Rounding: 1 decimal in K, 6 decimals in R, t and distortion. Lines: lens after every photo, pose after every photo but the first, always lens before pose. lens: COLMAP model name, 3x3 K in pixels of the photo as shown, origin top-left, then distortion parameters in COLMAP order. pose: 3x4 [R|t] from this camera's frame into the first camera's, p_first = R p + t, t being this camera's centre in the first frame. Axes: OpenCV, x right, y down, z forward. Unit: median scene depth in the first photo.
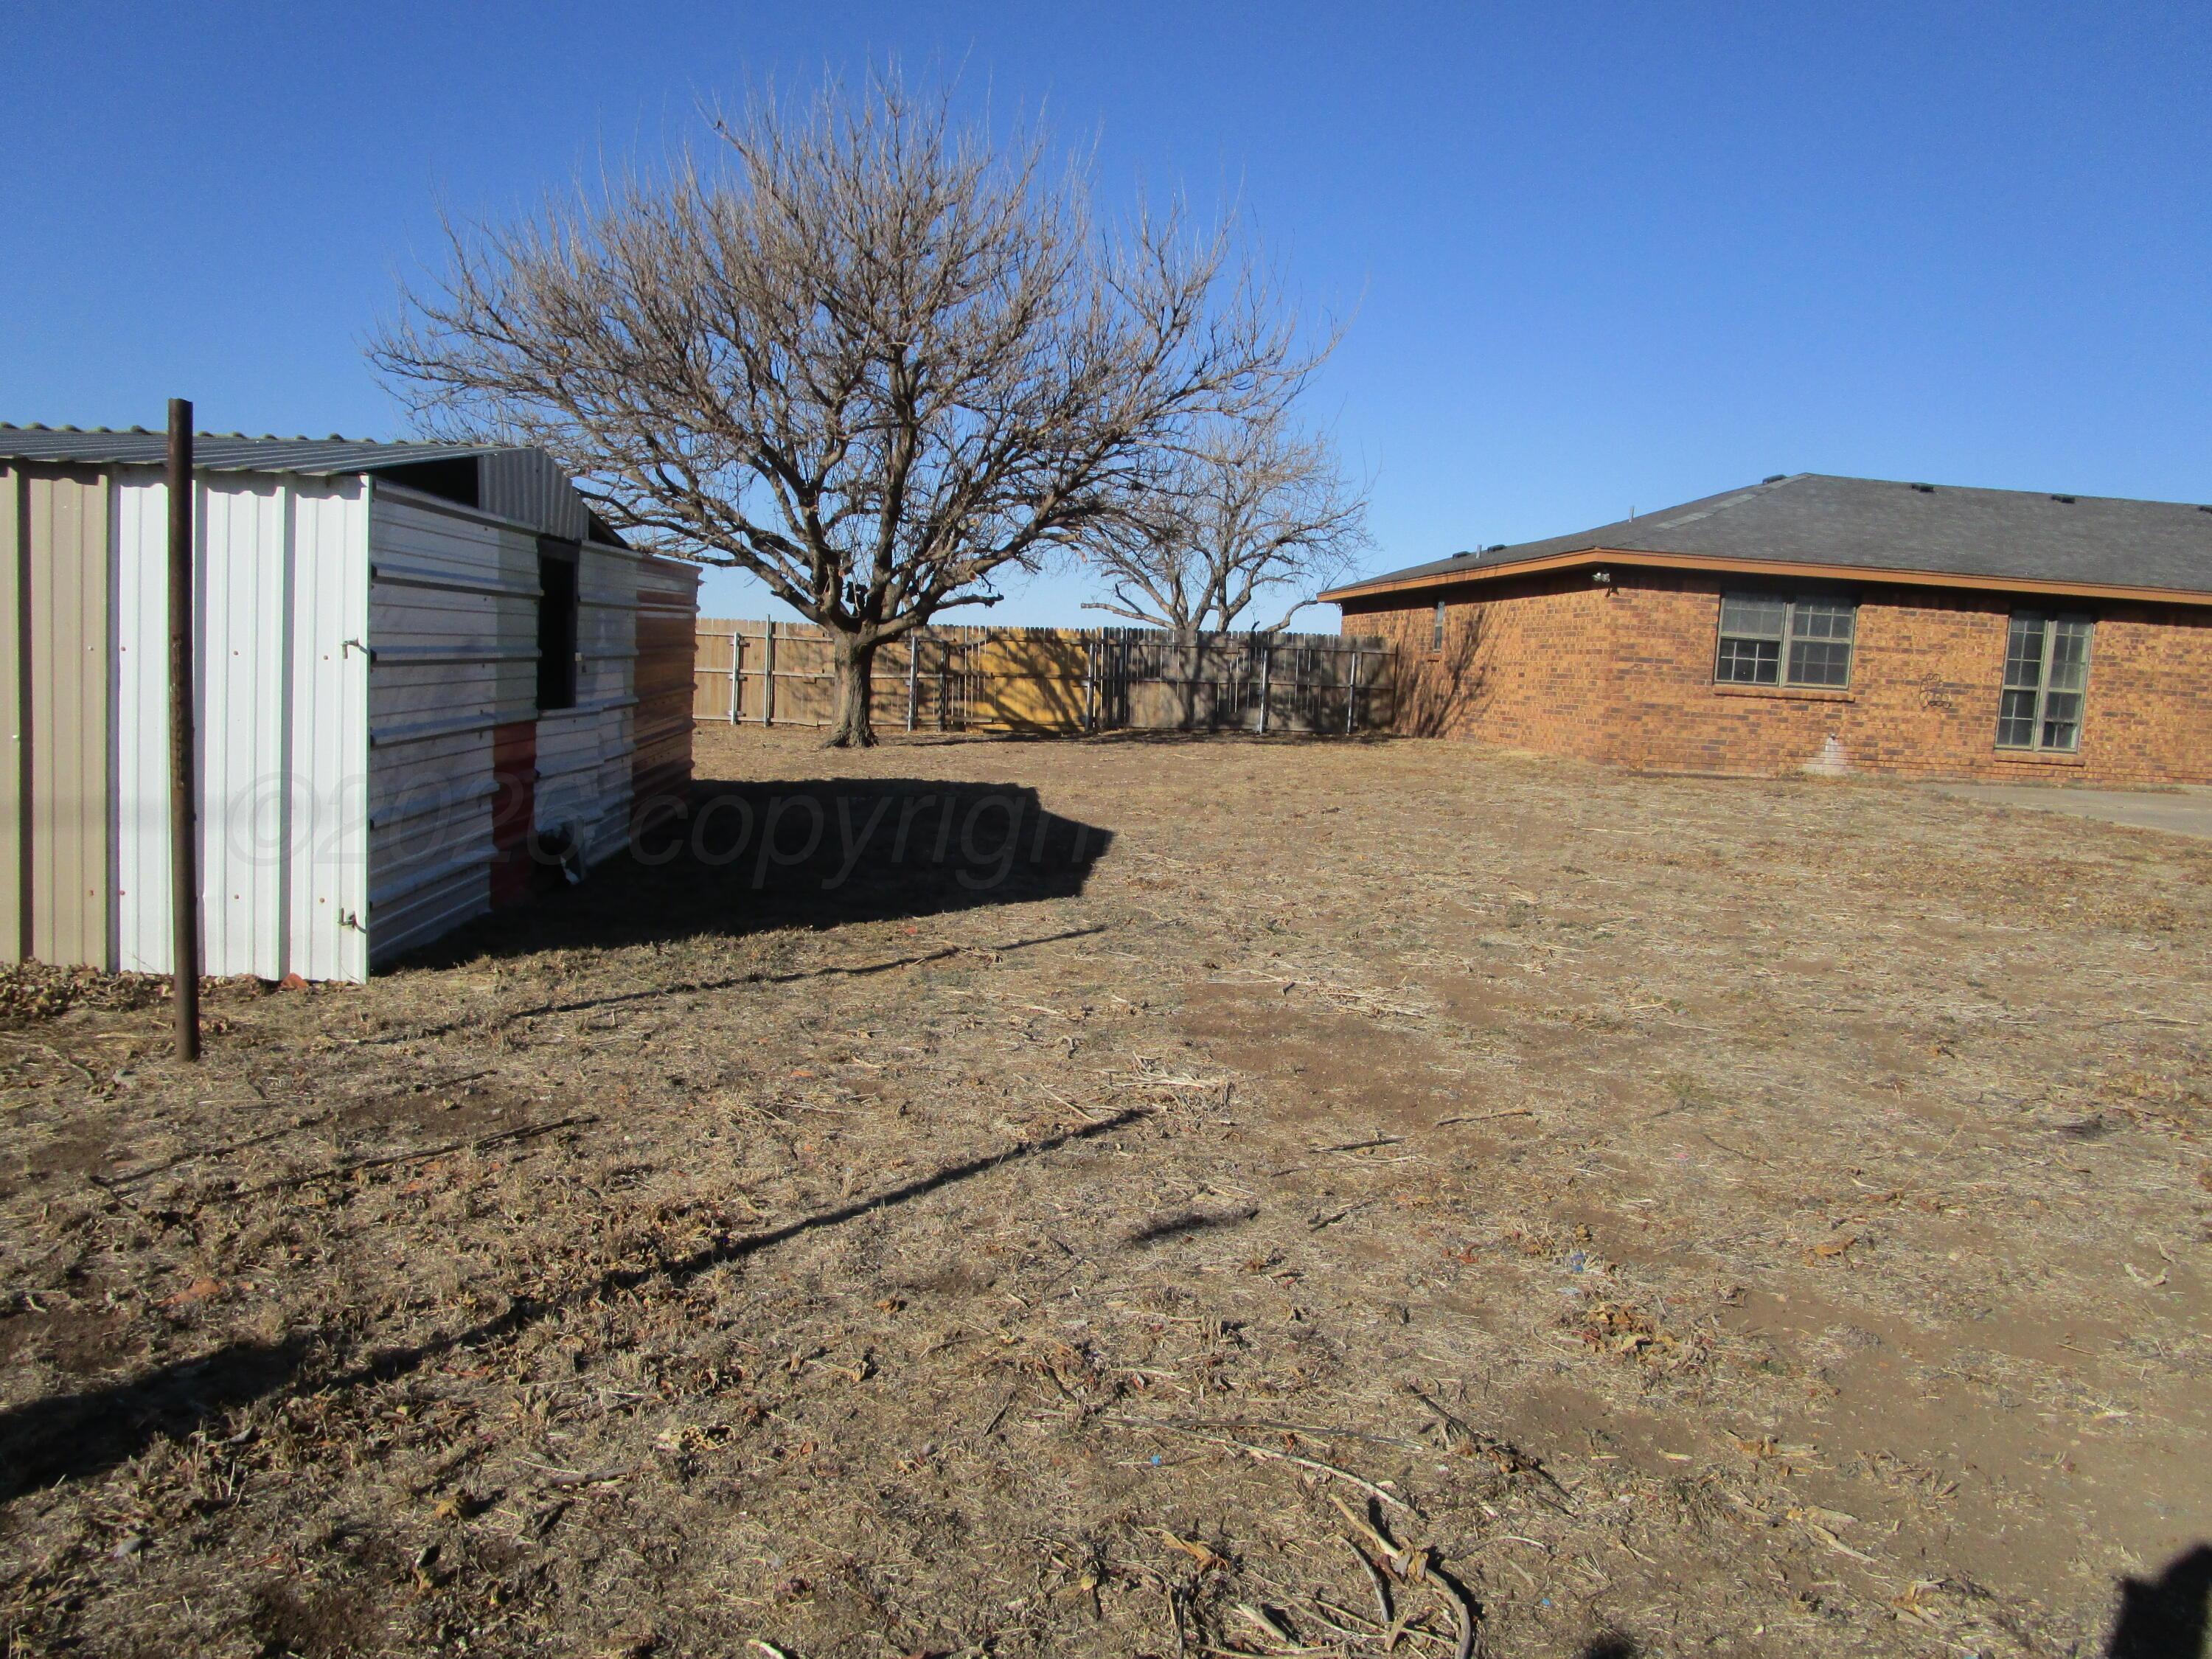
lens RADIAL K [[1573.5, 0, 1094.0], [0, 1573.5, 822.3], [0, 0, 1]] dist [-0.029235, 0.011259]
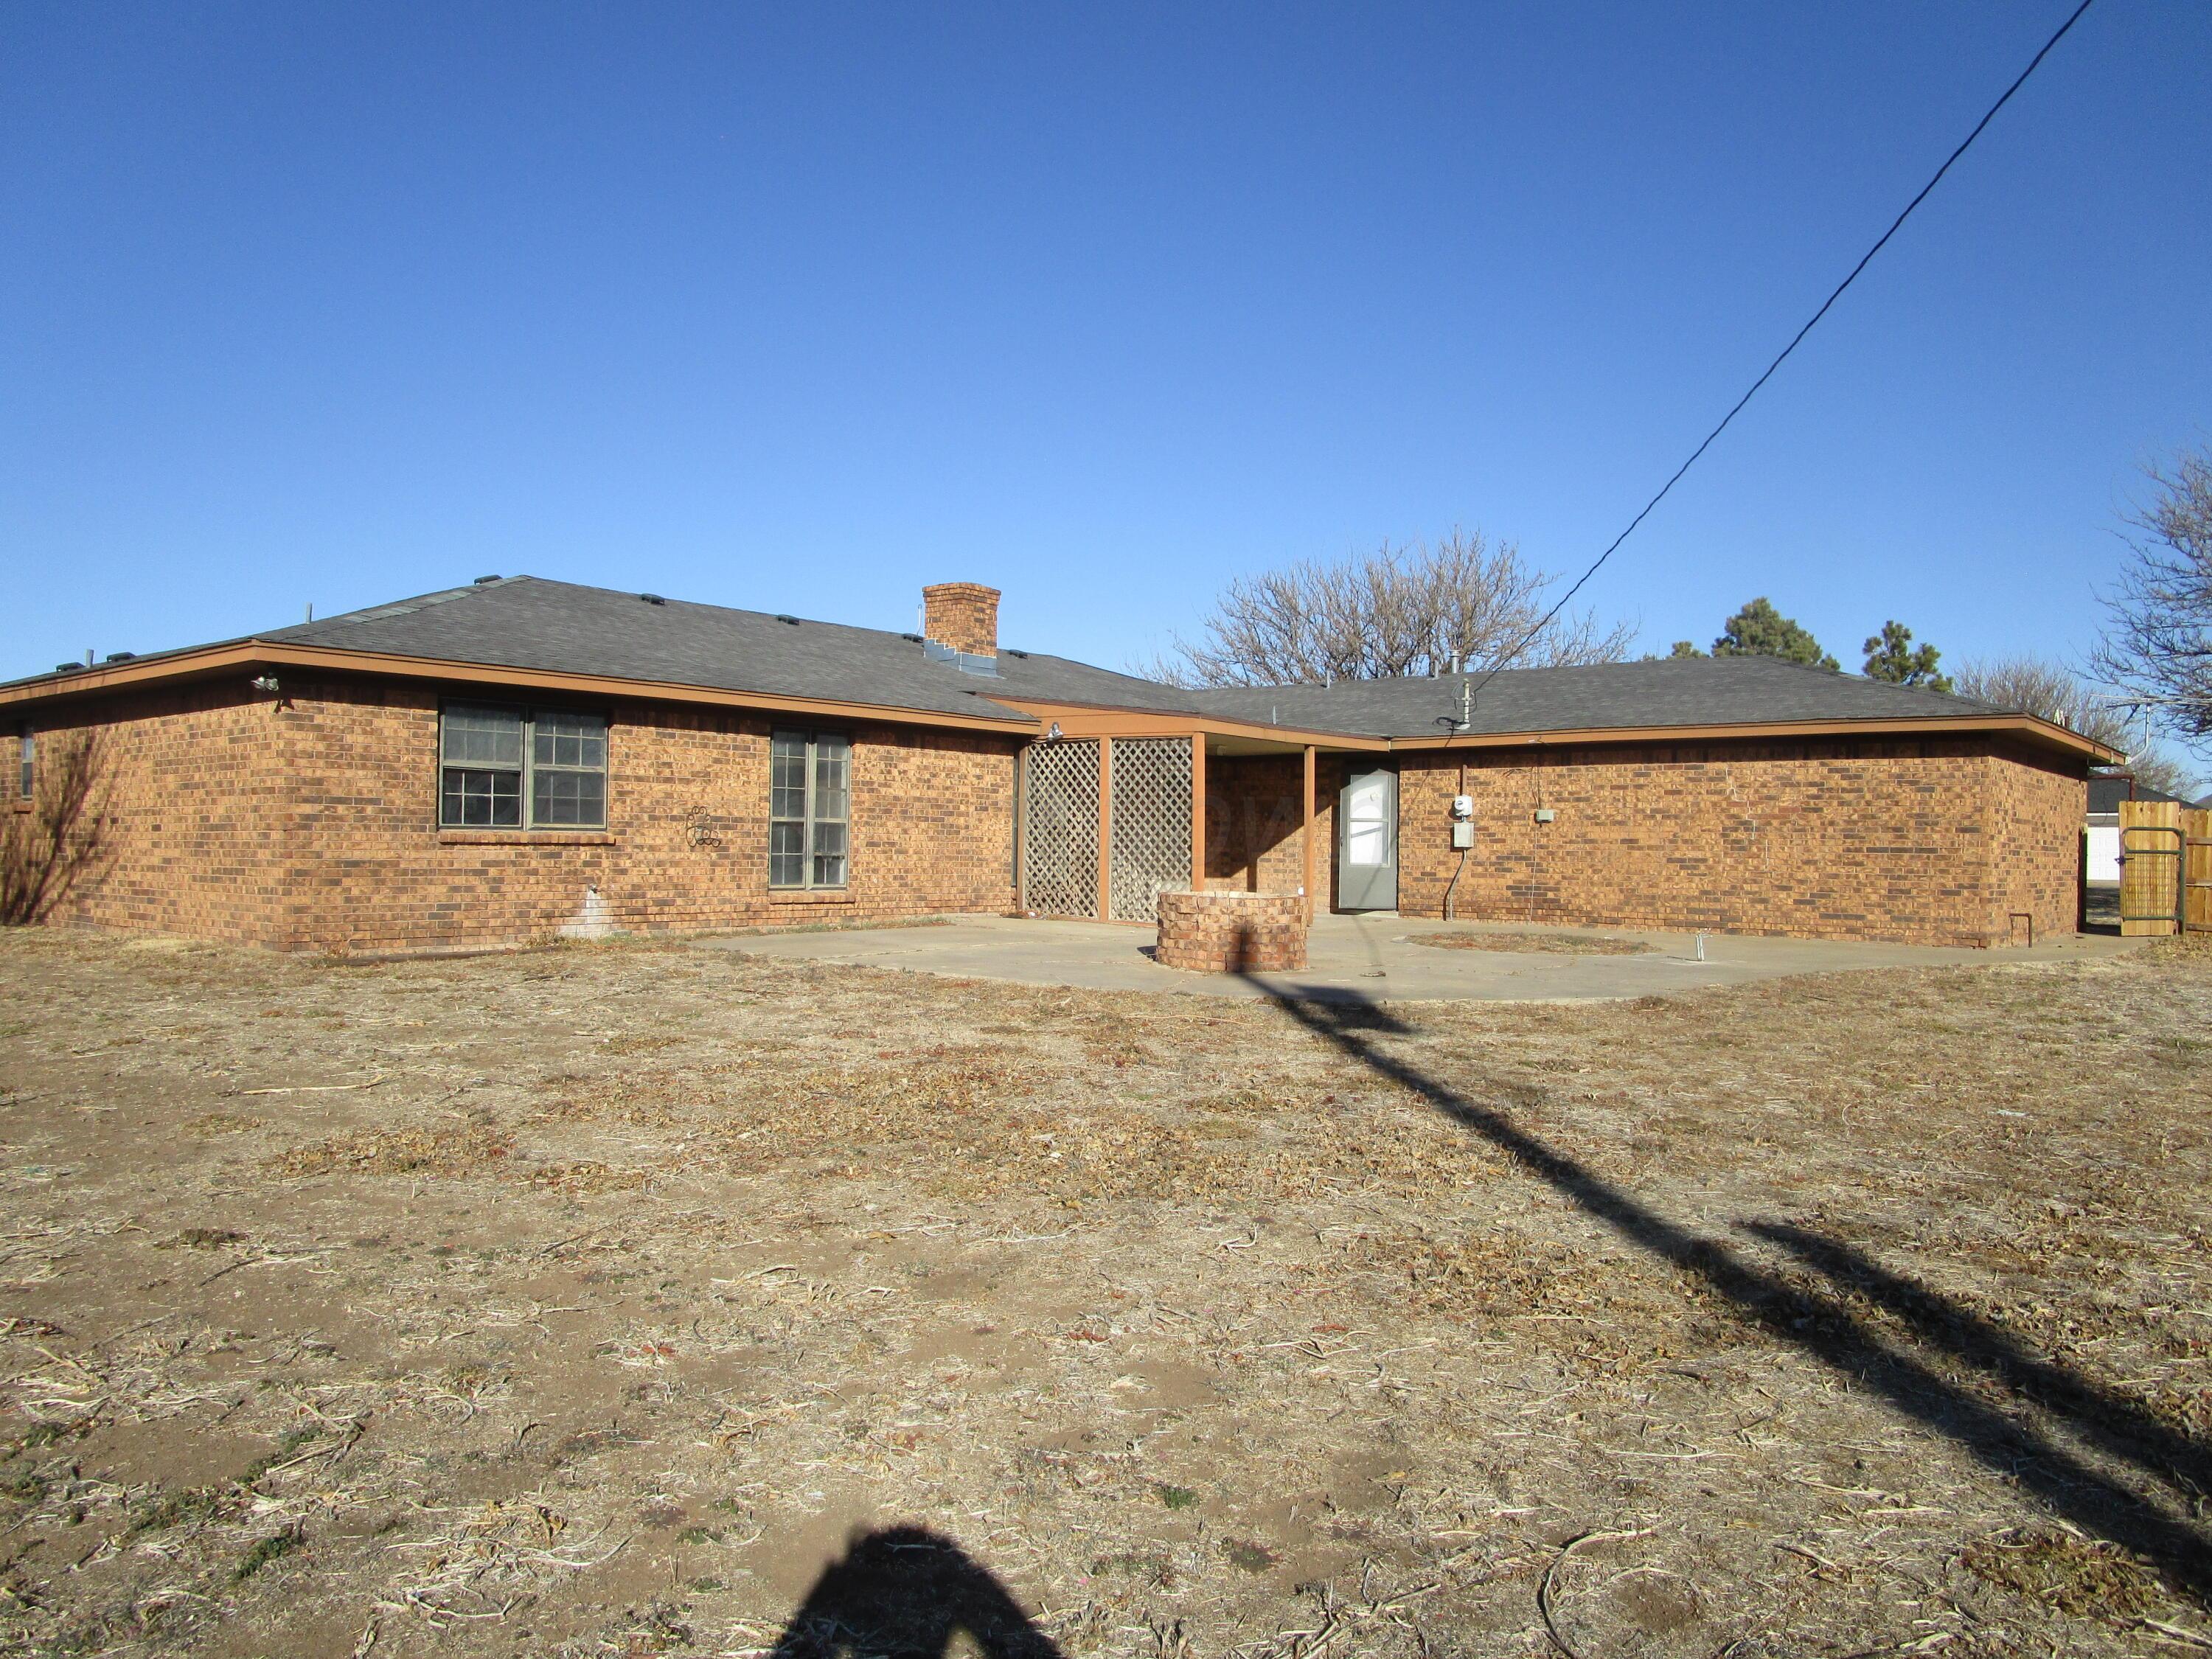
lens RADIAL K [[1573.5, 0, 1095.9], [0, 1573.5, 836.0], [0, 0, 1]] dist [-0.029235, 0.011259]
pose [[0.707493, -0.042106, 0.705465, 0.090025], [0.099228, 0.994253, -0.040171, -0.023991], [-0.699720, 0.098423, 0.707605, 0.251046]]
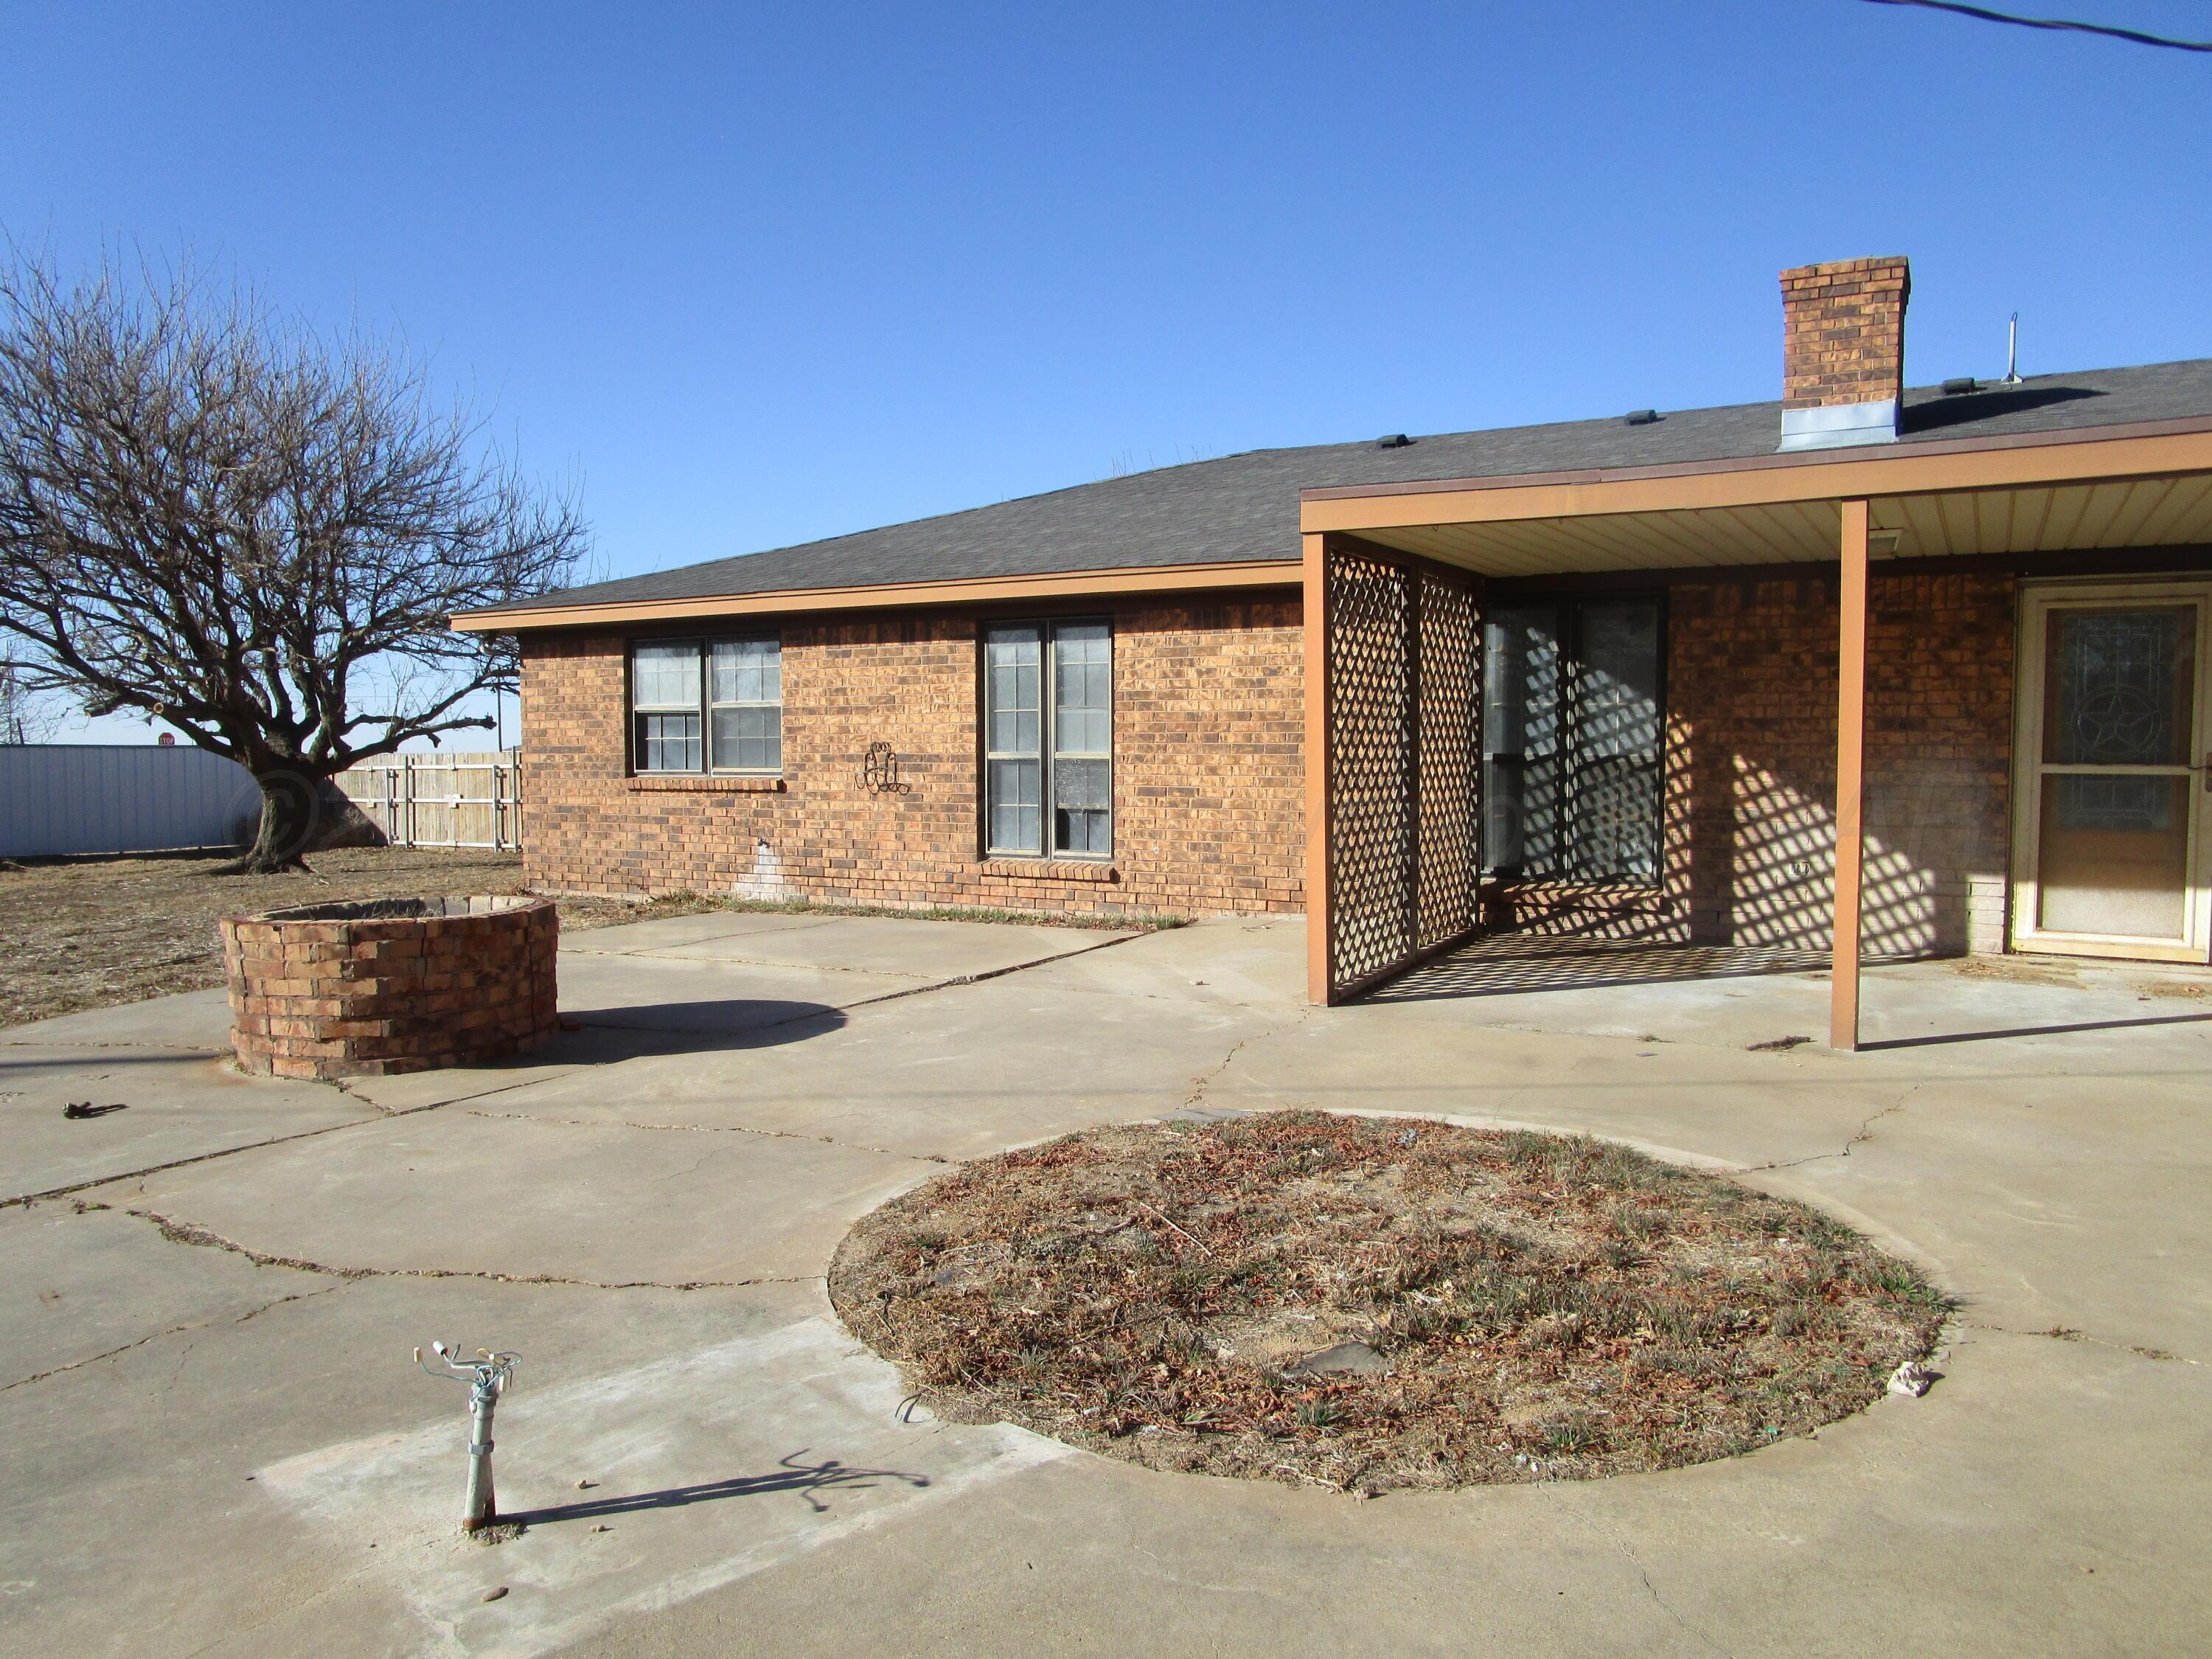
lens RADIAL K [[1573.5, 0, 1108.2], [0, 1573.5, 832.9], [0, 0, 1]] dist [-0.029235, 0.011259]
pose [[0.821358, -0.027706, -0.569740, 0.982137], [-0.010072, 0.997960, -0.063051, -0.017257], [0.570324, 0.057525, 0.819403, 0.518492]]
